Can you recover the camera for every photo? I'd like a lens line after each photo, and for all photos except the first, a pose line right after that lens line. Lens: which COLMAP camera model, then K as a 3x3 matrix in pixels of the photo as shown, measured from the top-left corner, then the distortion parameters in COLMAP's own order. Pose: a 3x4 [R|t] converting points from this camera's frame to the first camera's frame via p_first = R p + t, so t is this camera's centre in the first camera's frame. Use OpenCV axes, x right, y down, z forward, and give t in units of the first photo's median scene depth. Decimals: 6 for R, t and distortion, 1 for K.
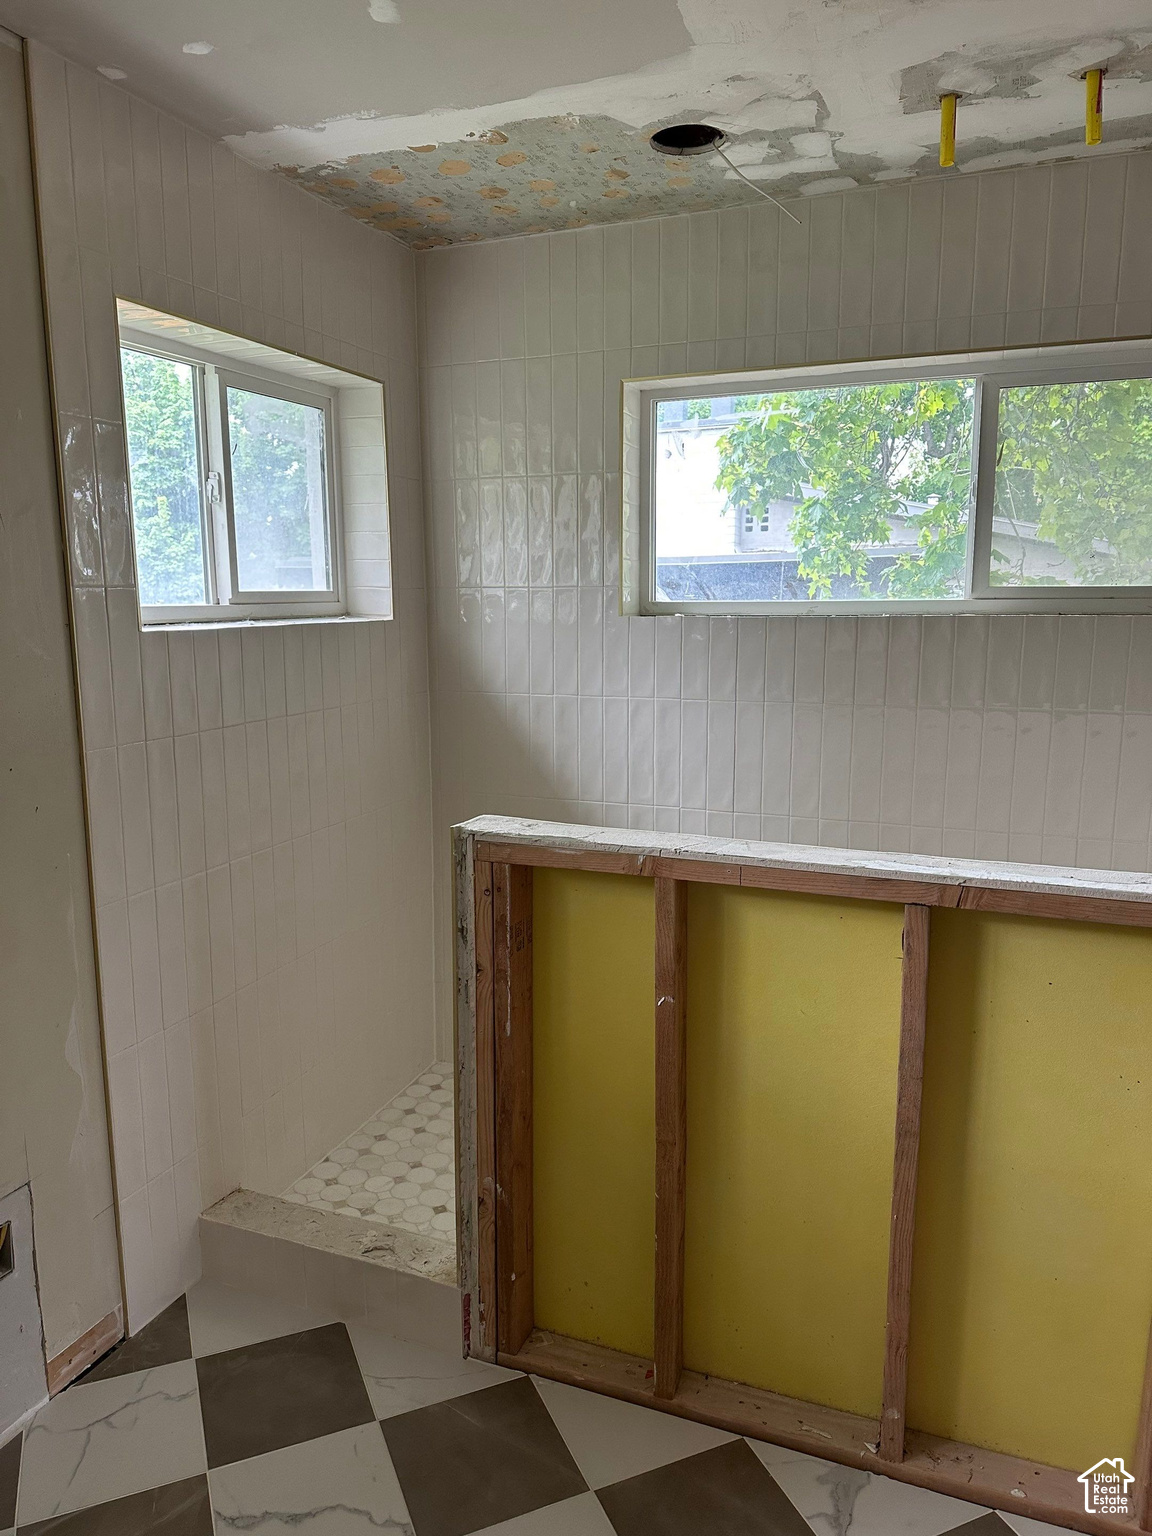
lens RADIAL K [[1064.8, 0, 575.3], [0, 1064.8, 743.0], [0, 0, 1]] dist [0.003162, -0.028810]
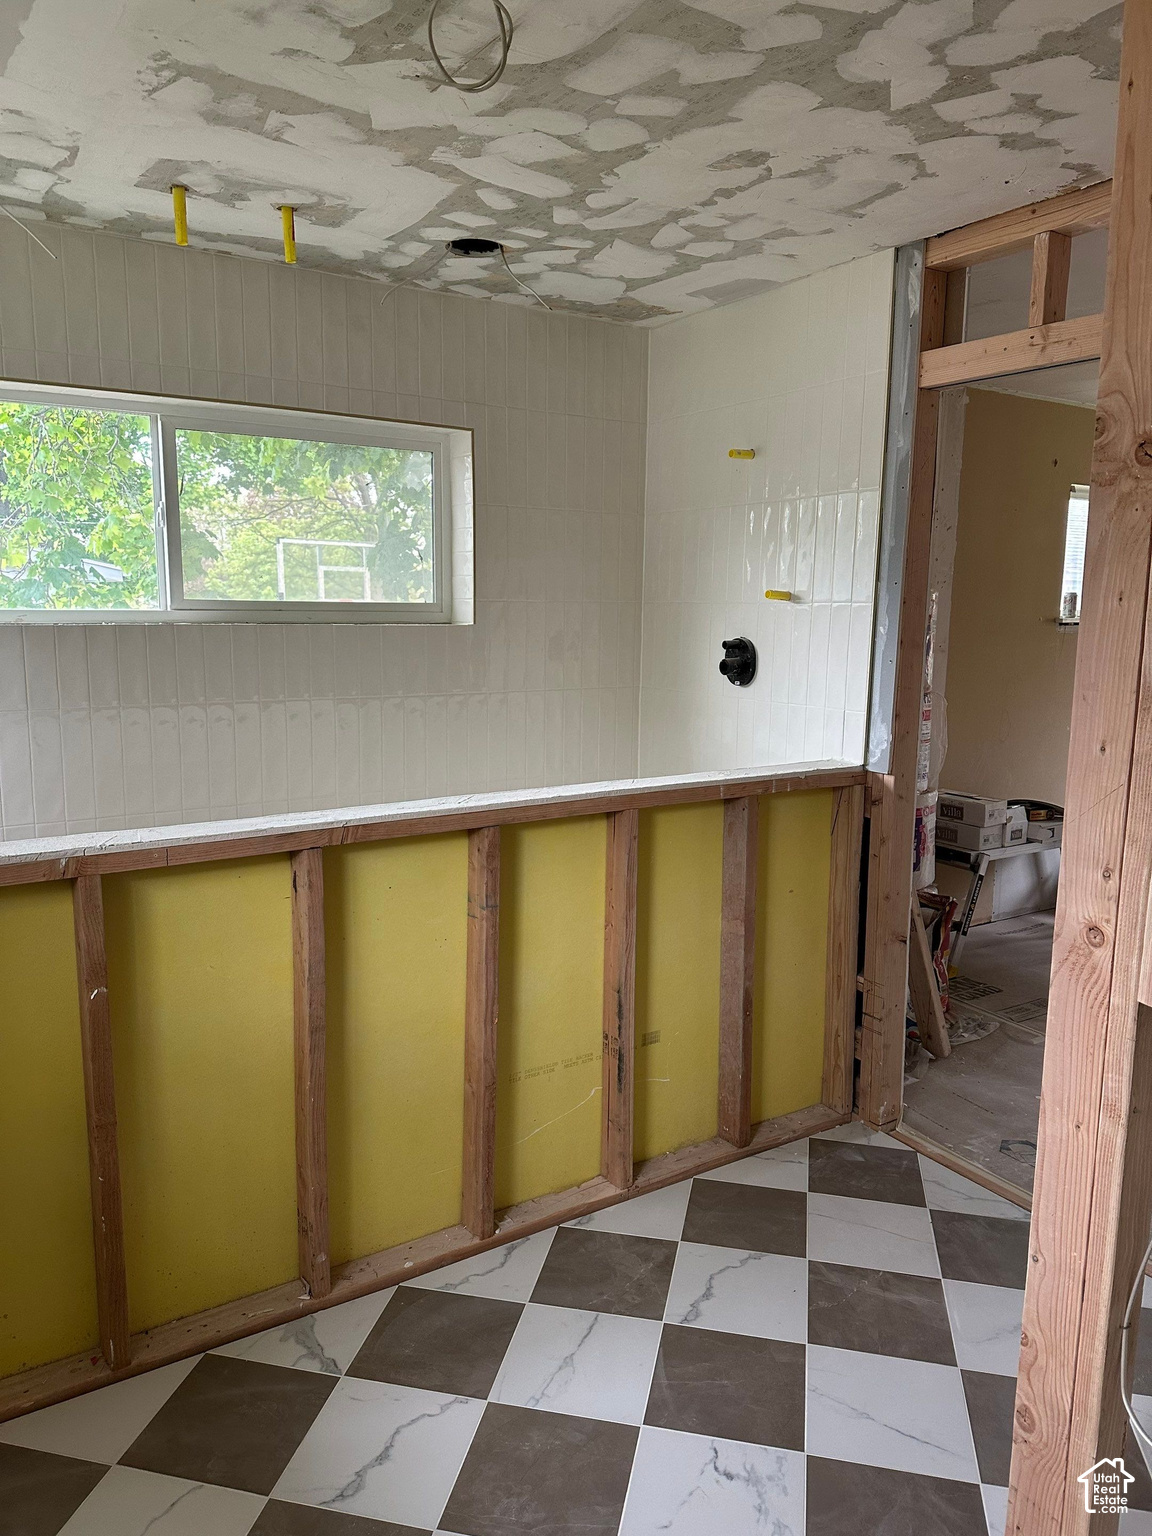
lens RADIAL K [[1064.8, 0, 575.3], [0, 1064.8, 743.0], [0, 0, 1]] dist [0.003162, -0.028810]
pose [[0.565720, -0.098596, 0.818682, -0.475444], [0.103713, 0.993449, 0.047977, -0.004214], [-0.818049, 0.057766, 0.572240, -0.007076]]
